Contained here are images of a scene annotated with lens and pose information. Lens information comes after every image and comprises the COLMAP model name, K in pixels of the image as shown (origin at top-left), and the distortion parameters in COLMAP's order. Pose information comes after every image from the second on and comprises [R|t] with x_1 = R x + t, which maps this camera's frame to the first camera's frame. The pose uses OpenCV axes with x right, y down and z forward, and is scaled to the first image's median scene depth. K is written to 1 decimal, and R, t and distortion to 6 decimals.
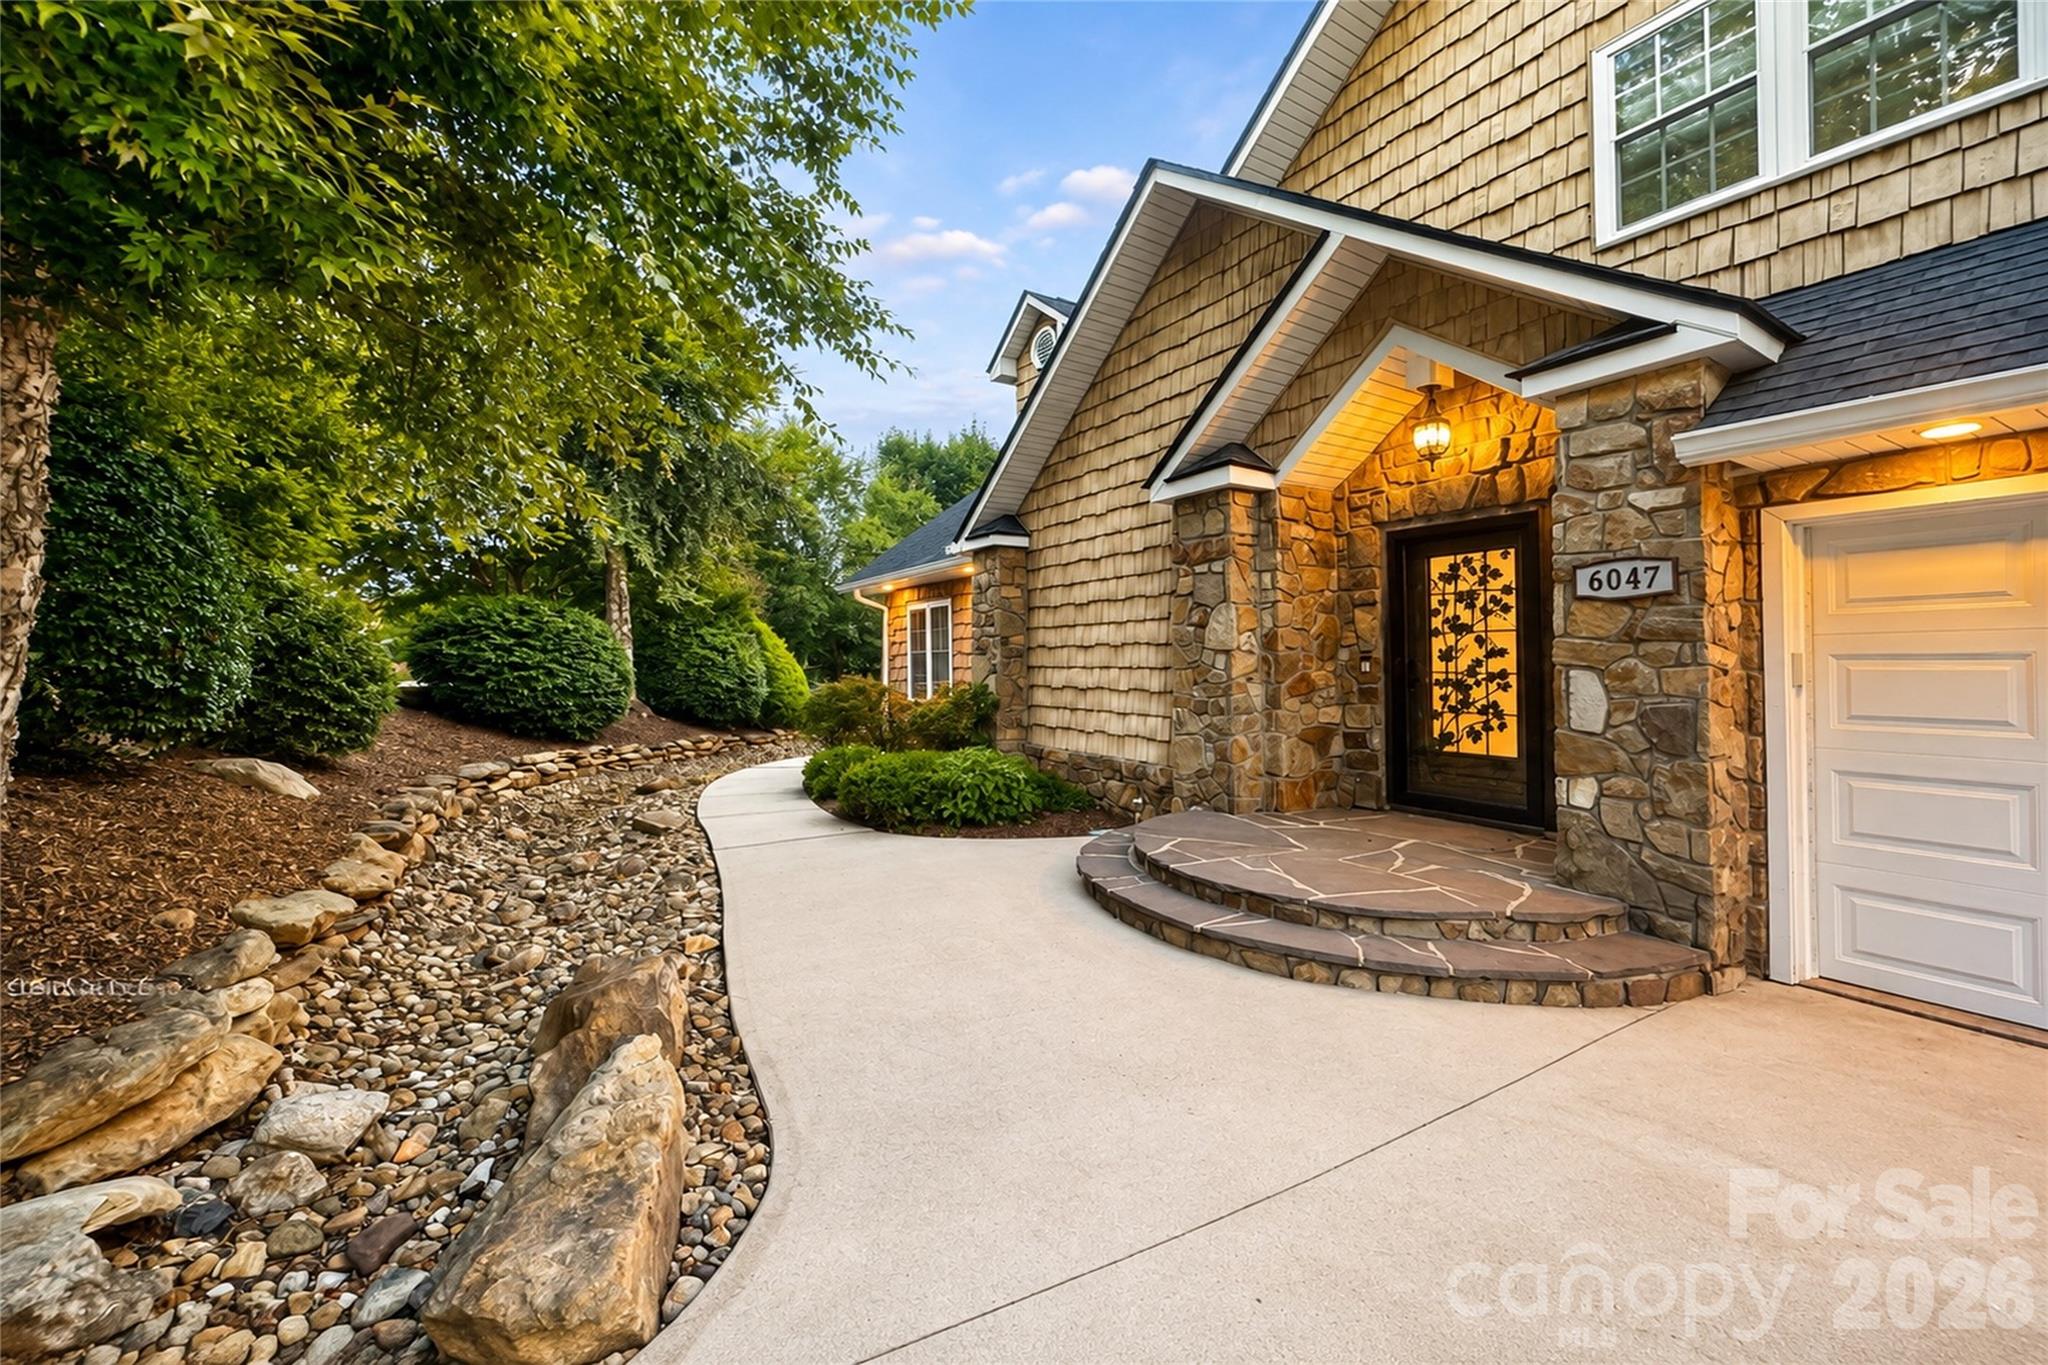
lens RADIAL K [[845.6, 0, 944.1], [0, 845.6, 675.8], [0, 0, 1]] dist [0.018444, 0.000117]
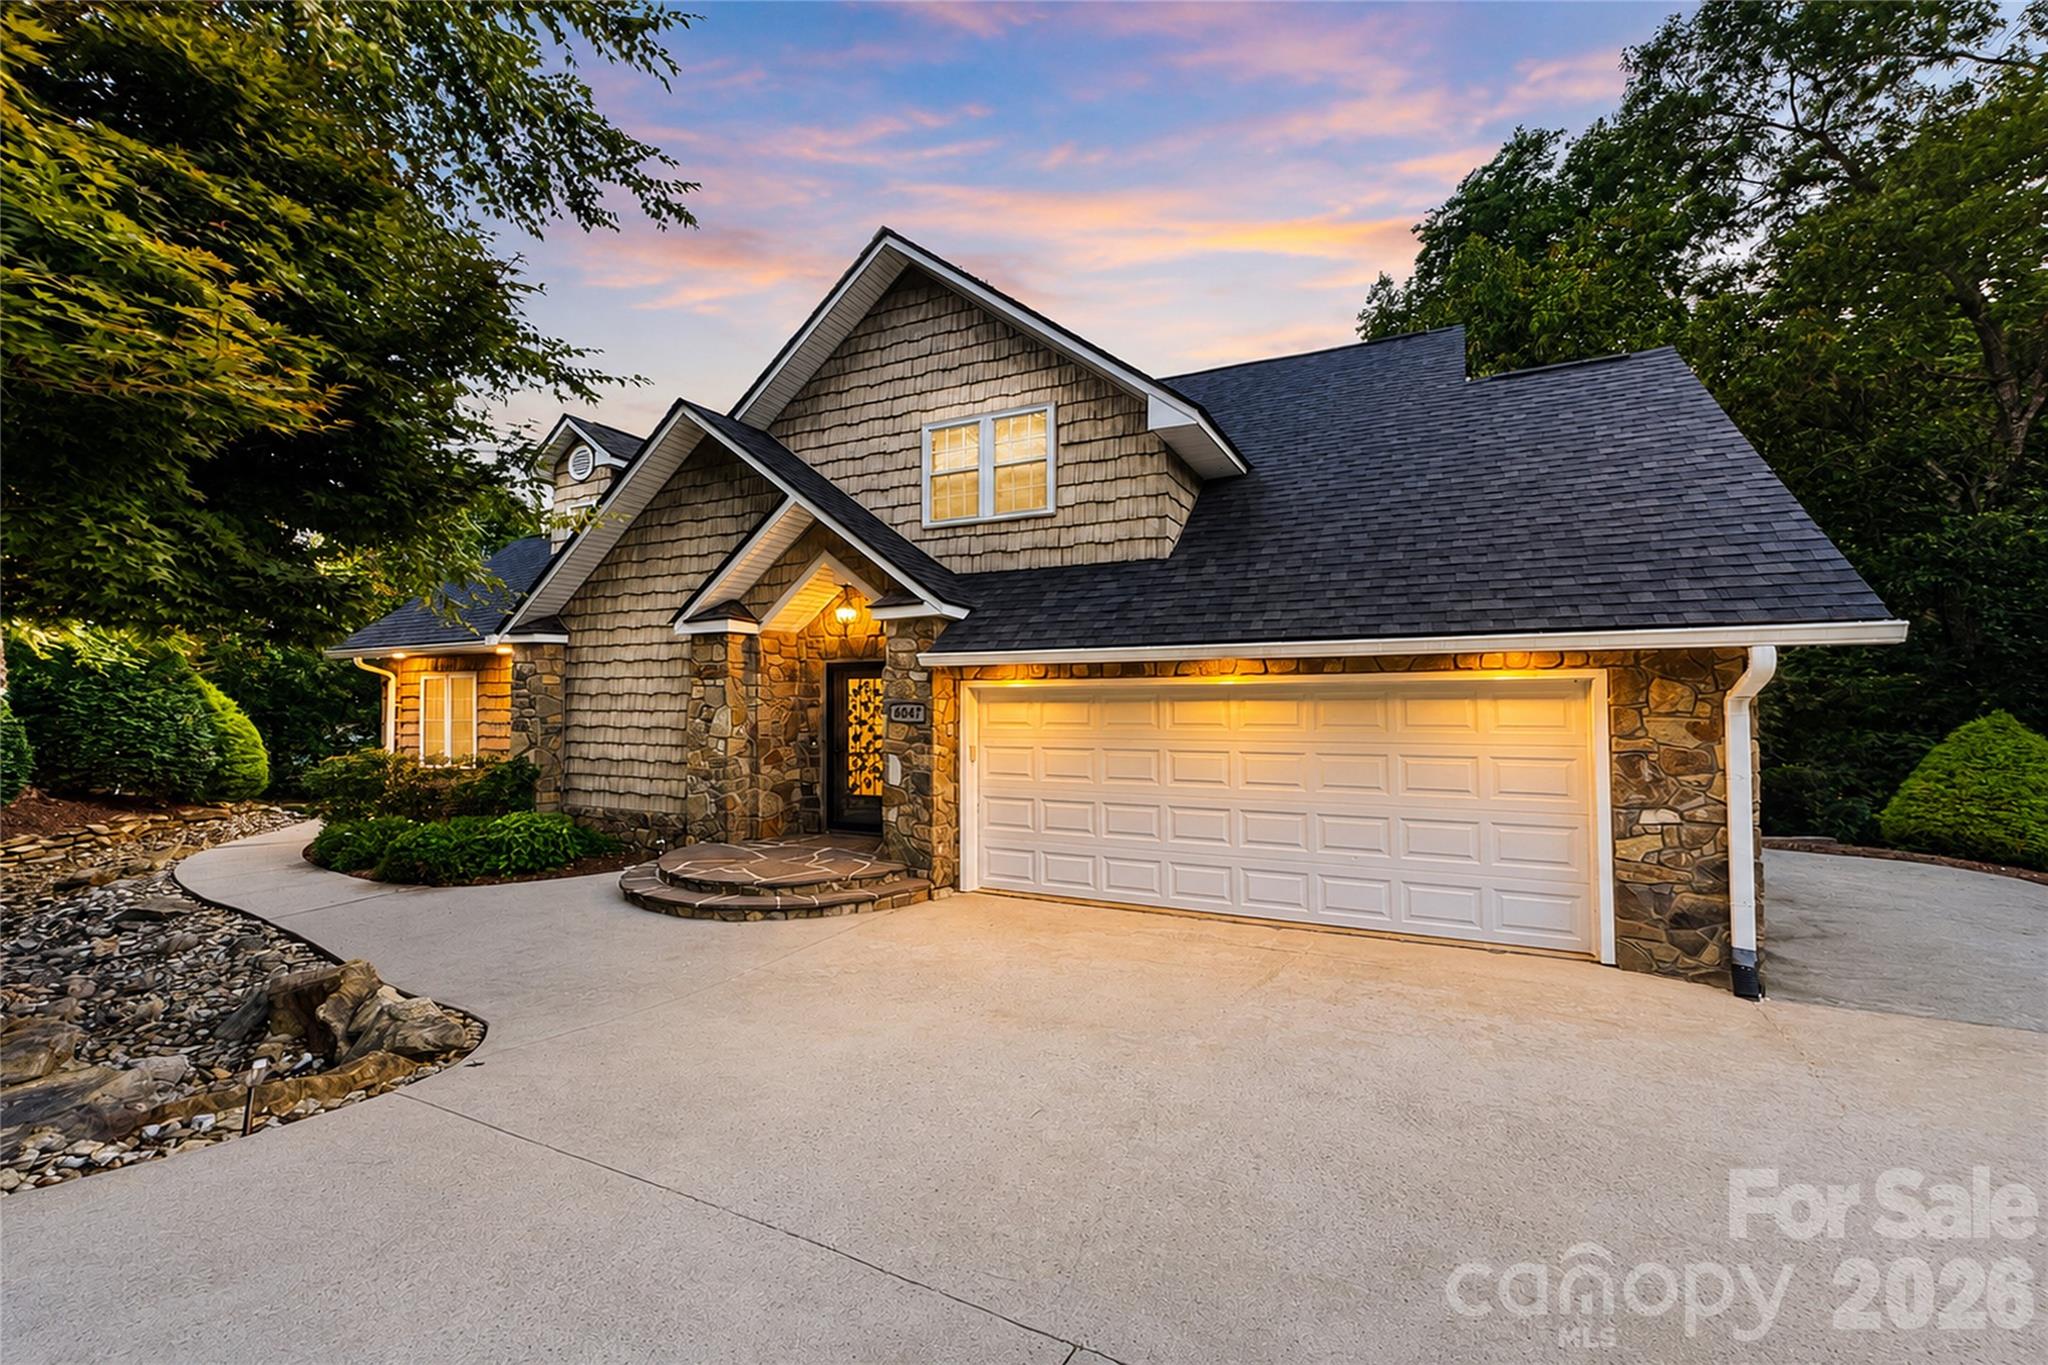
lens RADIAL K [[778.2, 0, 1024.0], [0, 778.2, 682.5], [0, 0, 1]] dist [-0.000820, 0.000040]
pose [[0.786564, 0.028932, 0.616830, -0.113494], [0.002049, 0.998774, -0.049459, -0.057413], [-0.617505, 0.040167, 0.785541, -0.447048]]
